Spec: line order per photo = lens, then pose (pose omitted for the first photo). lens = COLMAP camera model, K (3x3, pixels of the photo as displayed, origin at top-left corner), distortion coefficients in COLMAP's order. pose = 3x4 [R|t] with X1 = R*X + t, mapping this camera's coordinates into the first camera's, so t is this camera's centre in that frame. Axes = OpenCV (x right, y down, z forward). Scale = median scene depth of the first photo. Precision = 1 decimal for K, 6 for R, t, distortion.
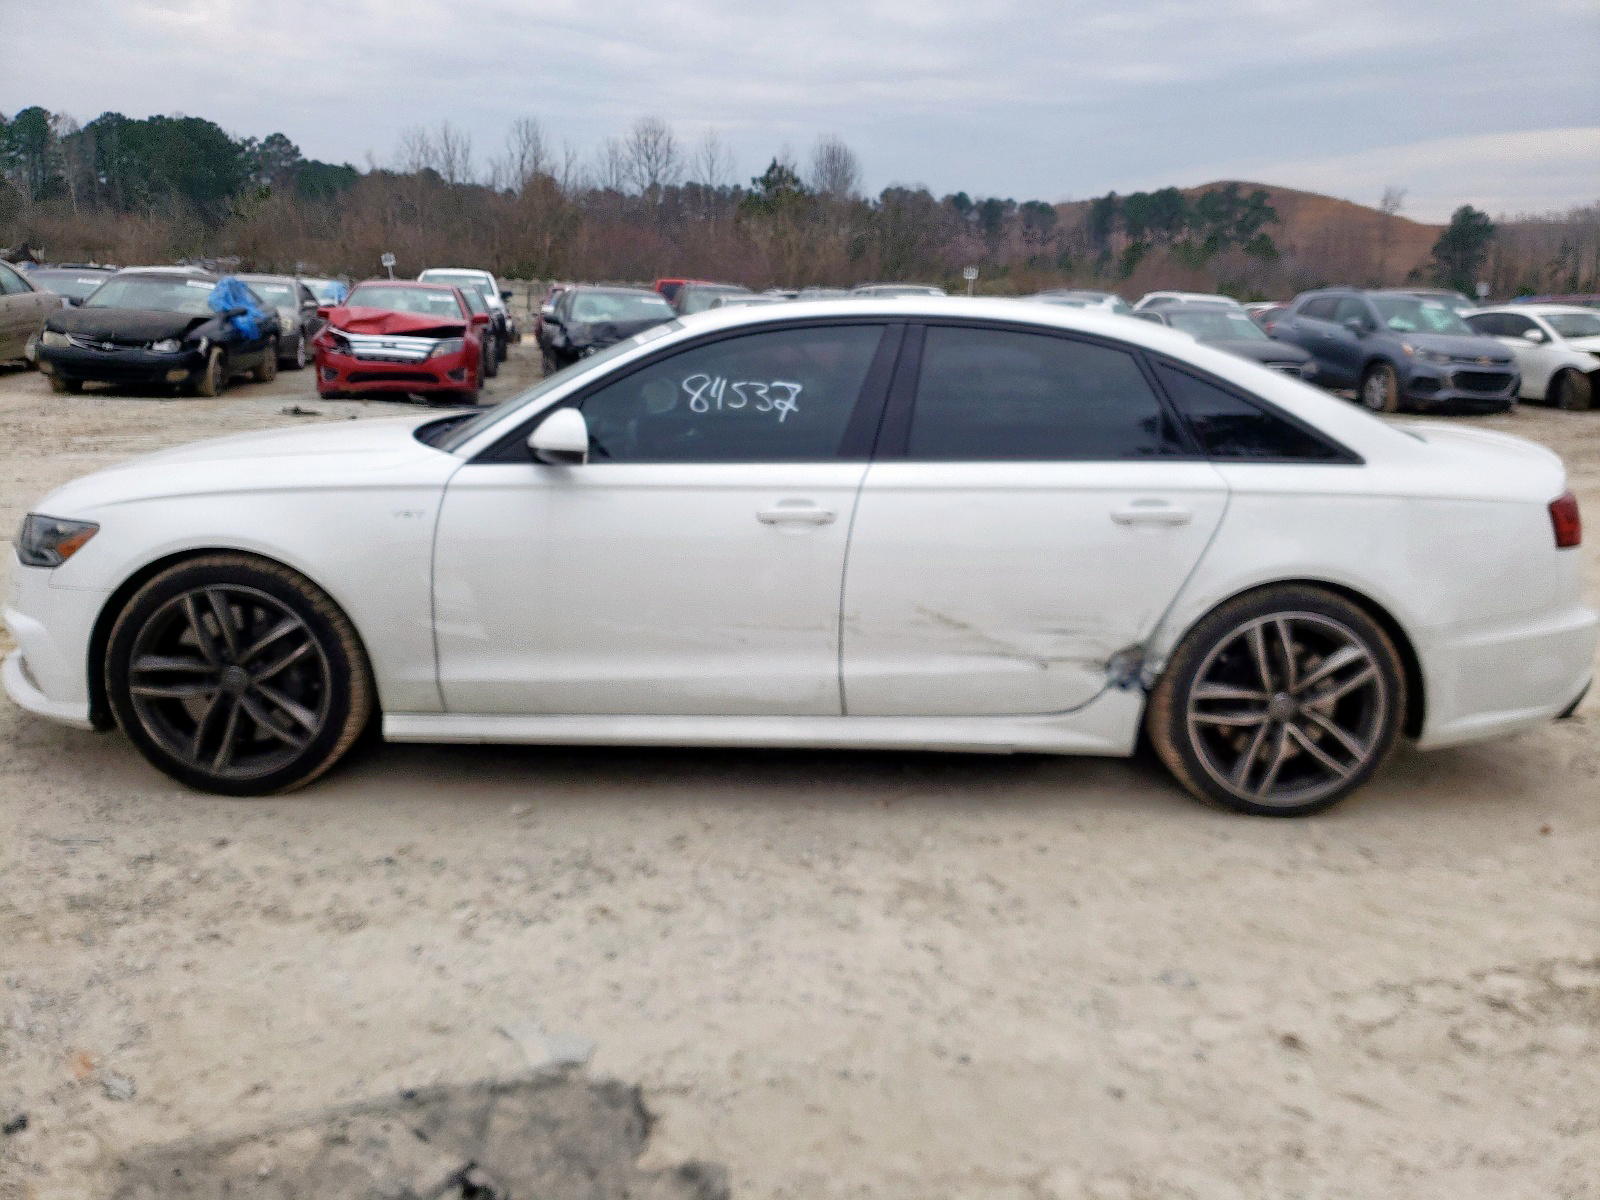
lens RADIAL K [[1303.5, 0, 800.0], [0, 1303.5, 600.0], [0, 0, 1]] dist [-0.000126, 0.009163]
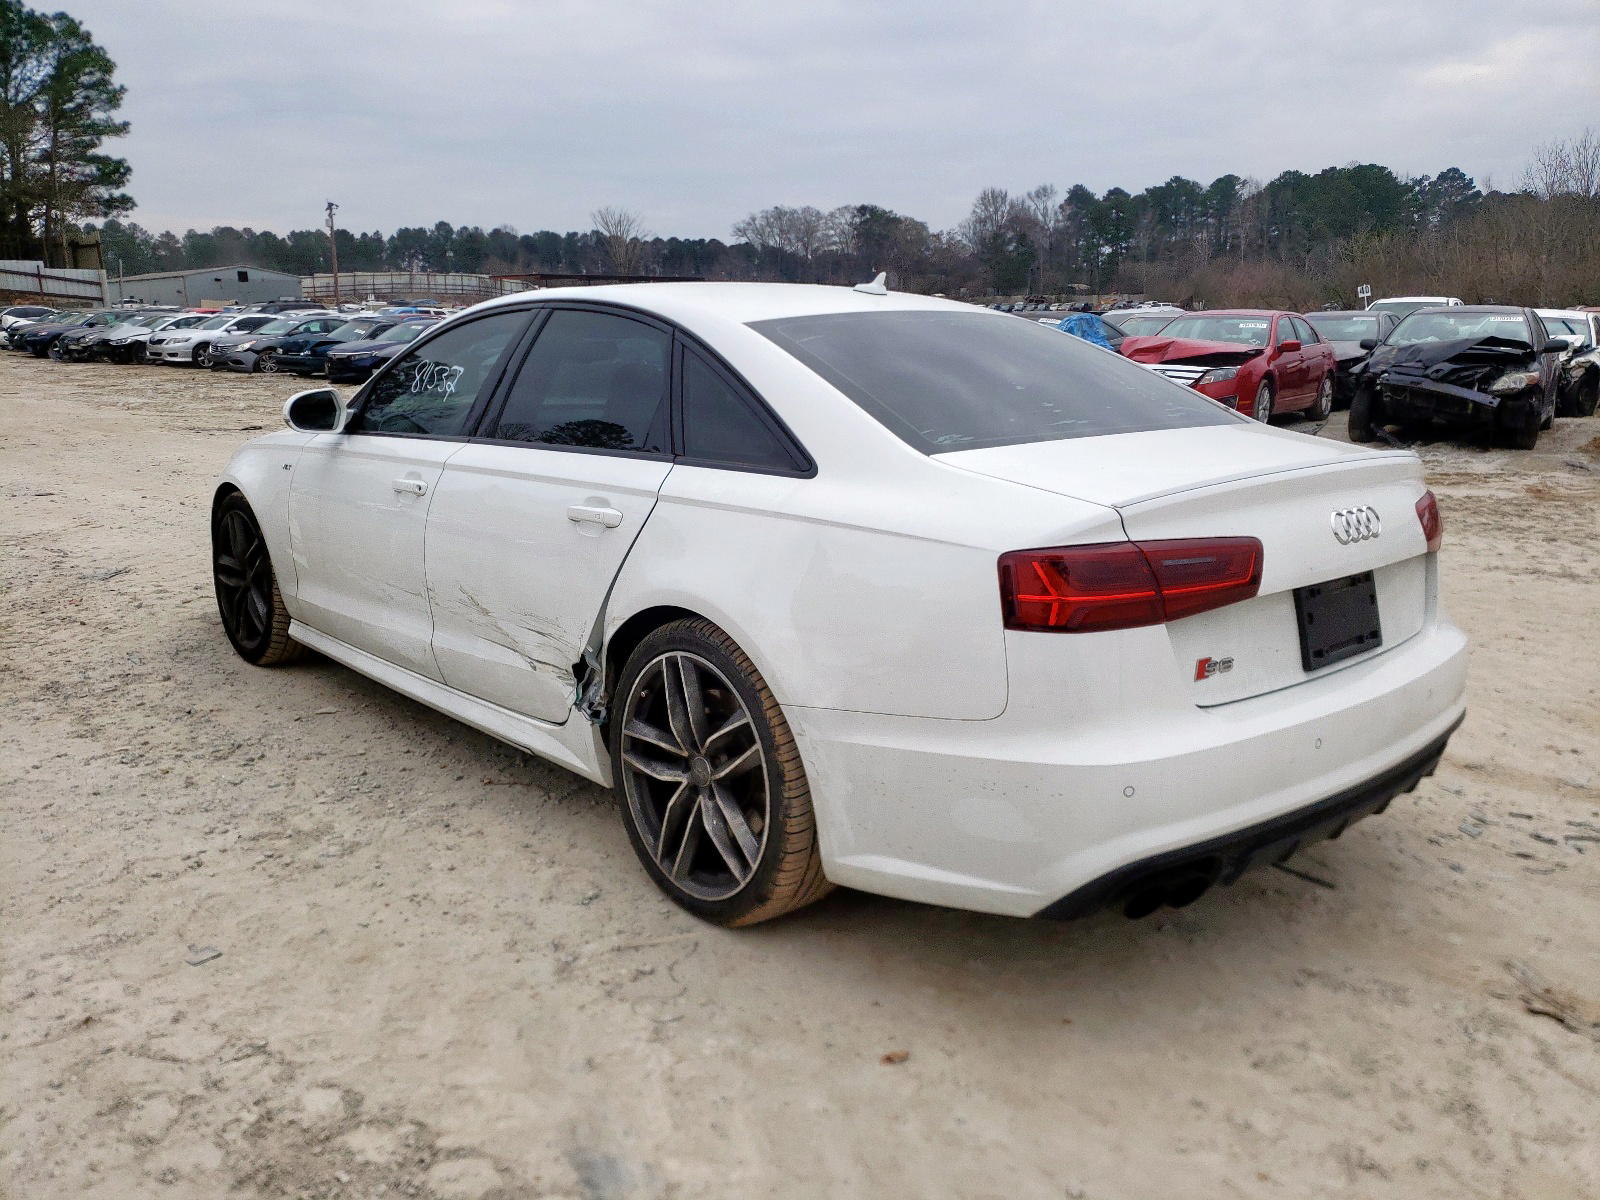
lens RADIAL K [[1239.5, 0, 800.0], [0, 1239.5, 600.0], [0, 0, 1]] dist [0.088408, 0.003079]
pose [[0.671570, 0.133645, -0.728789, 0.905849], [-0.151811, 0.987550, 0.041205, -0.059473], [0.725222, 0.082966, 0.683498, 0.497506]]
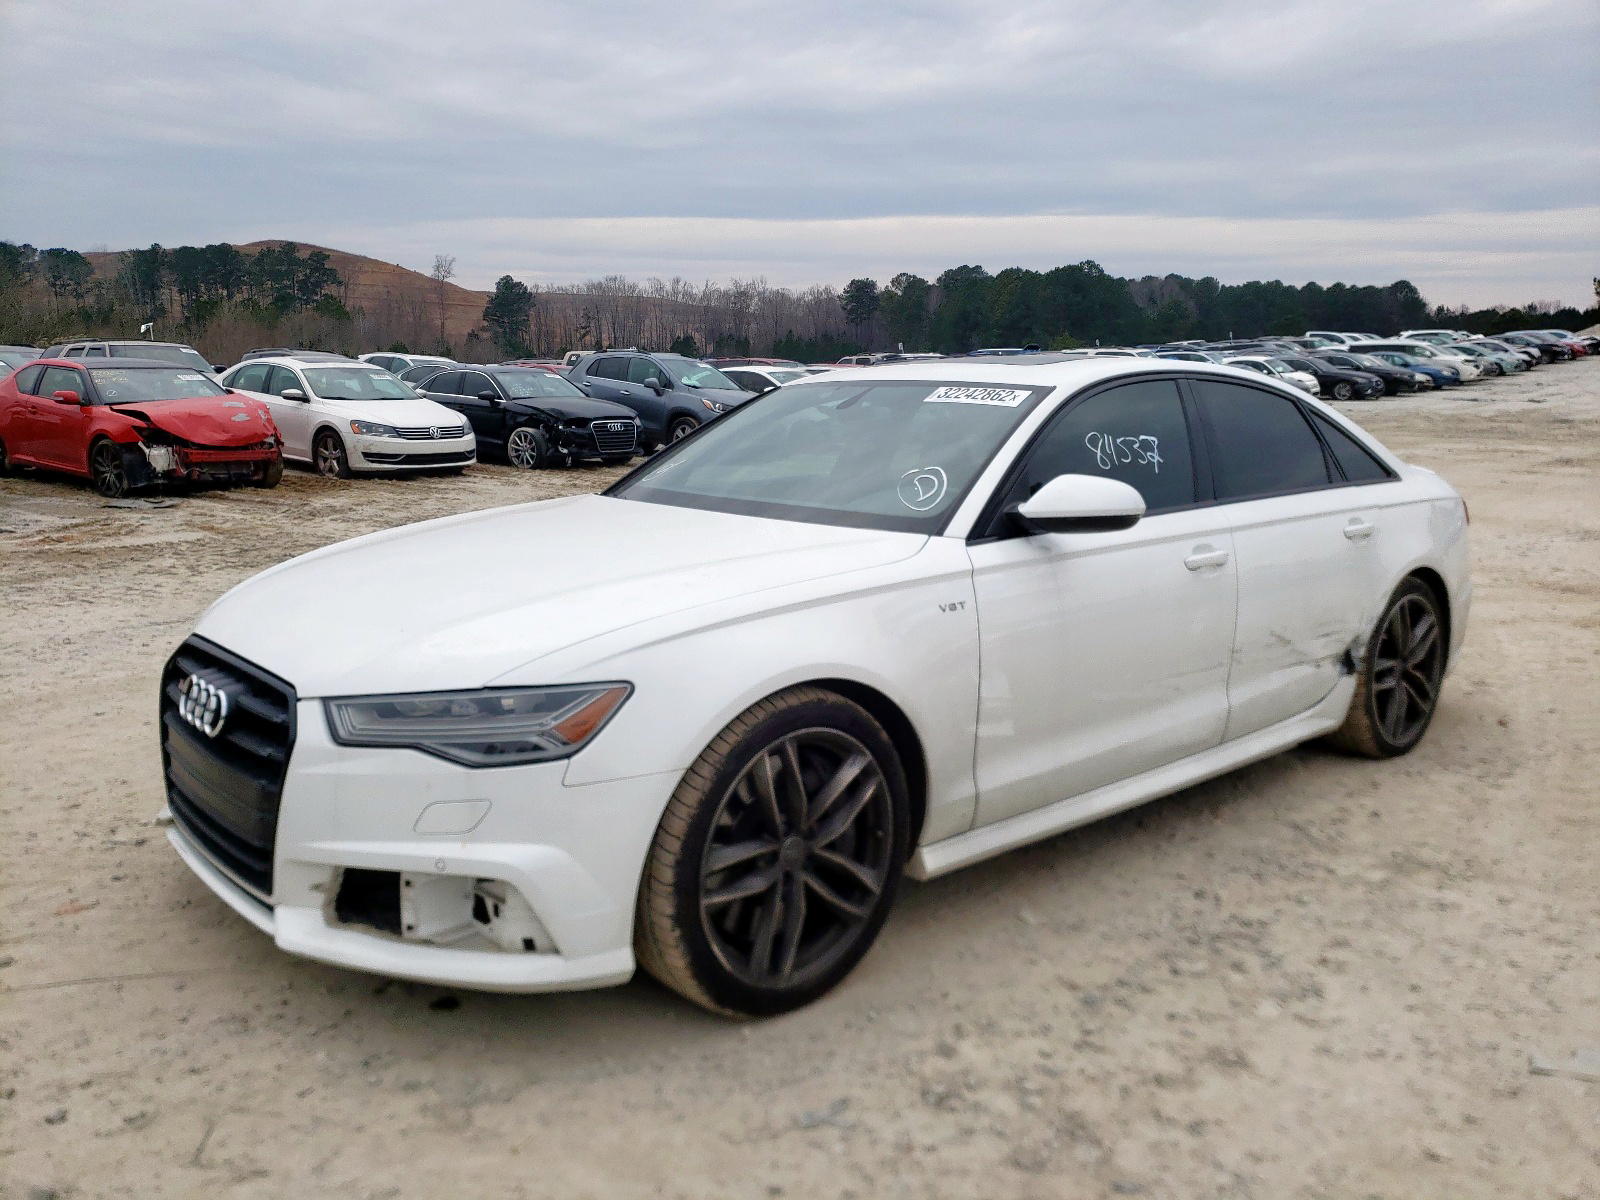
lens RADIAL K [[1303.5, 0, 800.0], [0, 1303.5, 600.0], [0, 0, 1]] dist [-0.000126, 0.009163]
pose [[0.736394, -0.122040, 0.665455, -0.880300], [0.151401, 0.988377, 0.013722, -0.090101], [-0.659395, 0.090646, 0.746312, 0.404004]]
